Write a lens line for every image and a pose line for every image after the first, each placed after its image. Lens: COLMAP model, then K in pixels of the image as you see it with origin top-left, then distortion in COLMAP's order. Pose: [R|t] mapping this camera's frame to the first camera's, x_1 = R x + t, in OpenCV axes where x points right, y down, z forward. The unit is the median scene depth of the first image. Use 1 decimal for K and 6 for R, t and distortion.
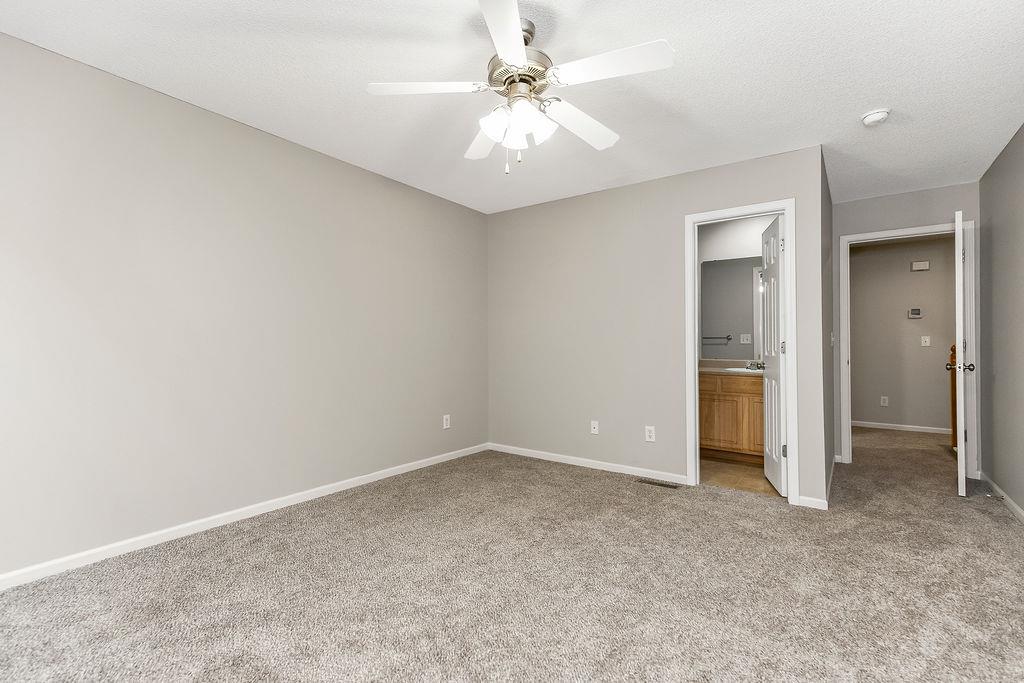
lens RADIAL K [[467.0, 0, 510.4], [0, 467.0, 342.2], [0, 0, 1]] dist [0.001348, 0.000072]
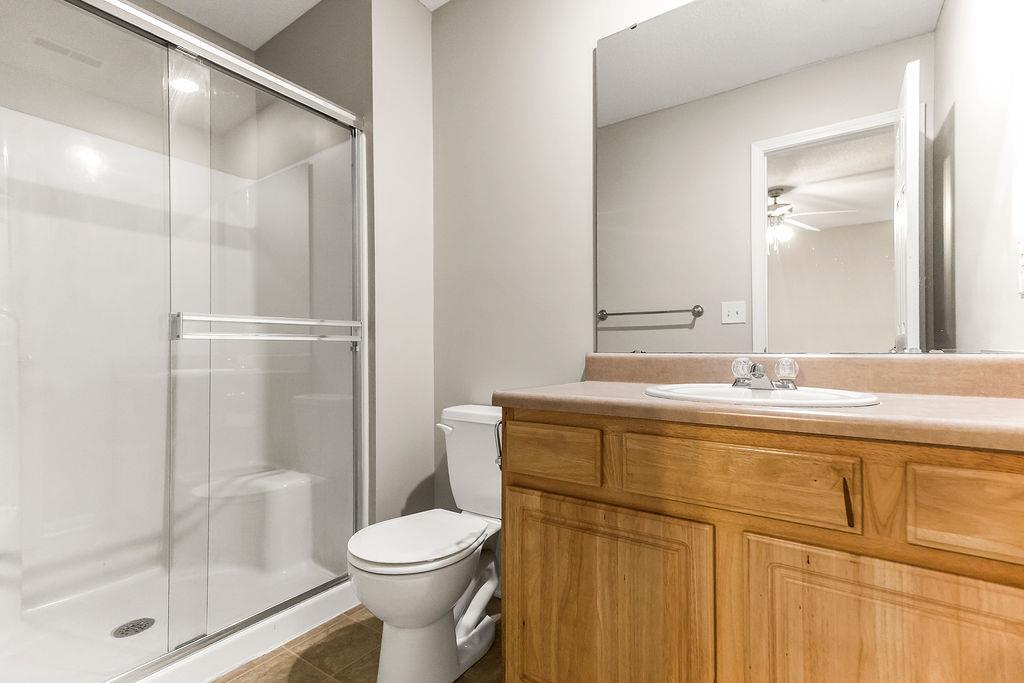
lens RADIAL K [[467.0, 0, 512.6], [0, 467.0, 346.6], [0, 0, 1]] dist [0.001348, 0.000072]
pose [[0.999844, 0.001797, 0.017590, 0.391350], [-0.001757, 0.999996, -0.002271, 0.035092], [-0.017594, 0.002240, 0.999843, 0.768916]]
